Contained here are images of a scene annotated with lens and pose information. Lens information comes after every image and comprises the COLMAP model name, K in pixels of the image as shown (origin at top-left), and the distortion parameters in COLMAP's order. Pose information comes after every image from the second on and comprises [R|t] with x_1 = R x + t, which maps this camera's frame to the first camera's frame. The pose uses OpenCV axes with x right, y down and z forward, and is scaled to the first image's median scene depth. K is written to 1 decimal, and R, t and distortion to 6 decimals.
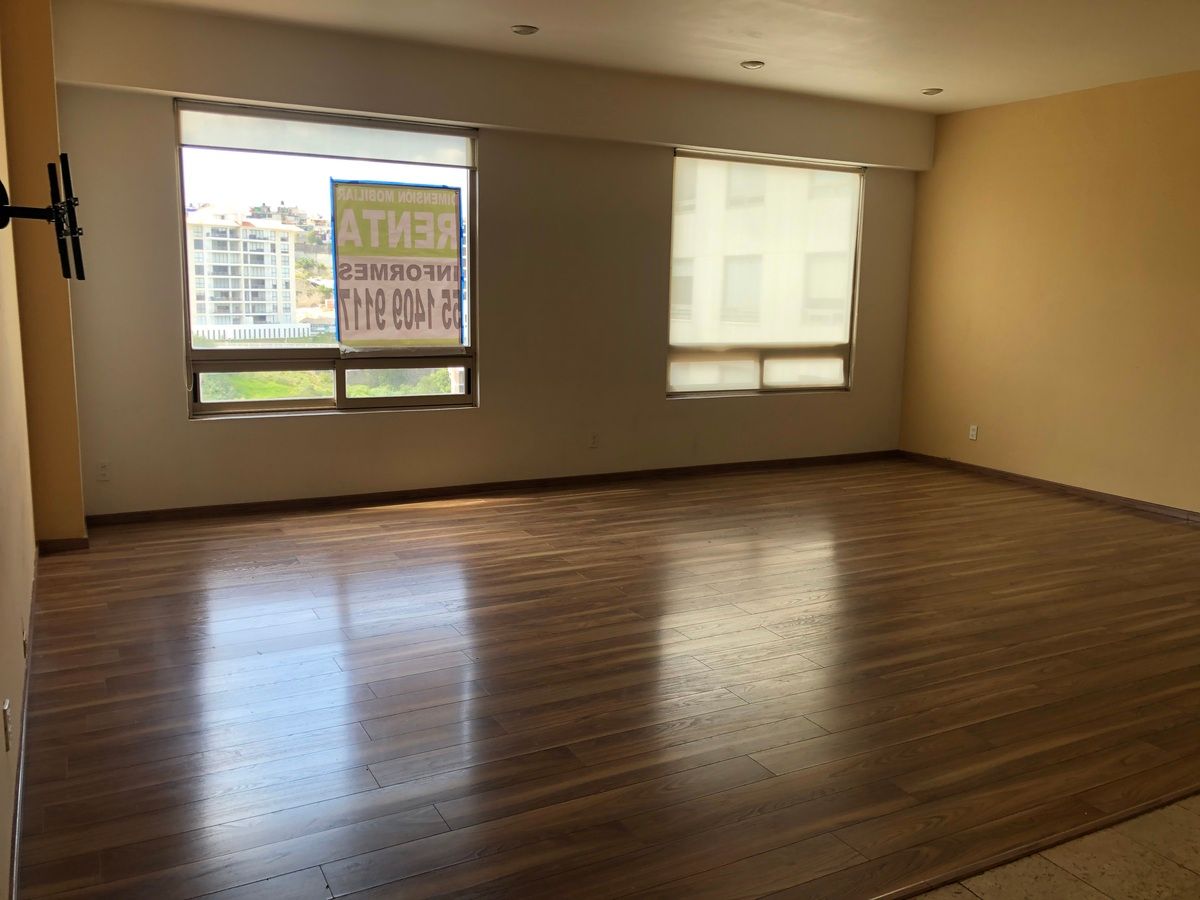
lens RADIAL K [[990.6, 0, 597.4], [0, 990.6, 427.2], [0, 0, 1]] dist [0.001481, 0.013545]
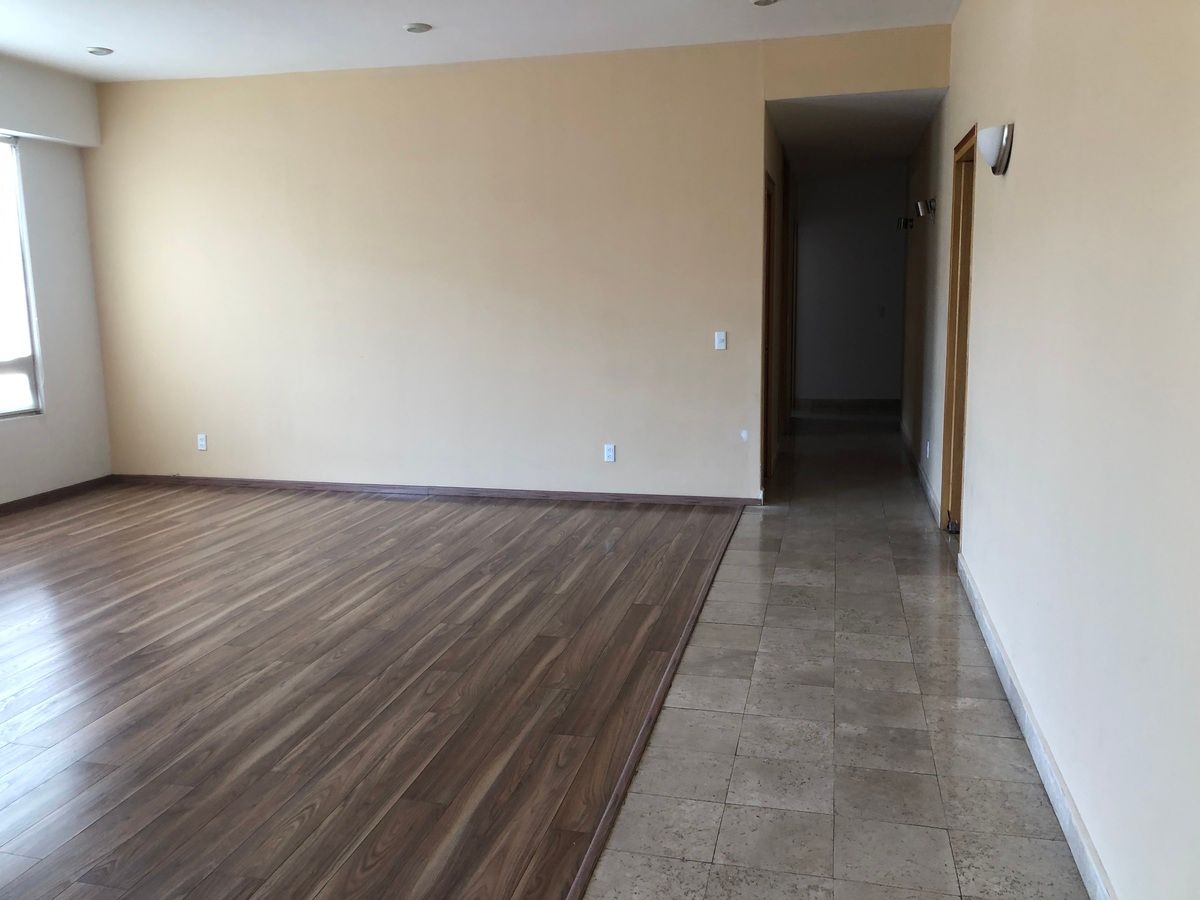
lens RADIAL K [[990.6, 0, 597.4], [0, 990.6, 427.2], [0, 0, 1]] dist [0.001481, 0.013545]
pose [[0.669848, -0.133298, 0.730435, -0.062222], [0.132904, 0.989391, 0.058675, -0.022231], [-0.730507, 0.057774, 0.680457, 0.204758]]
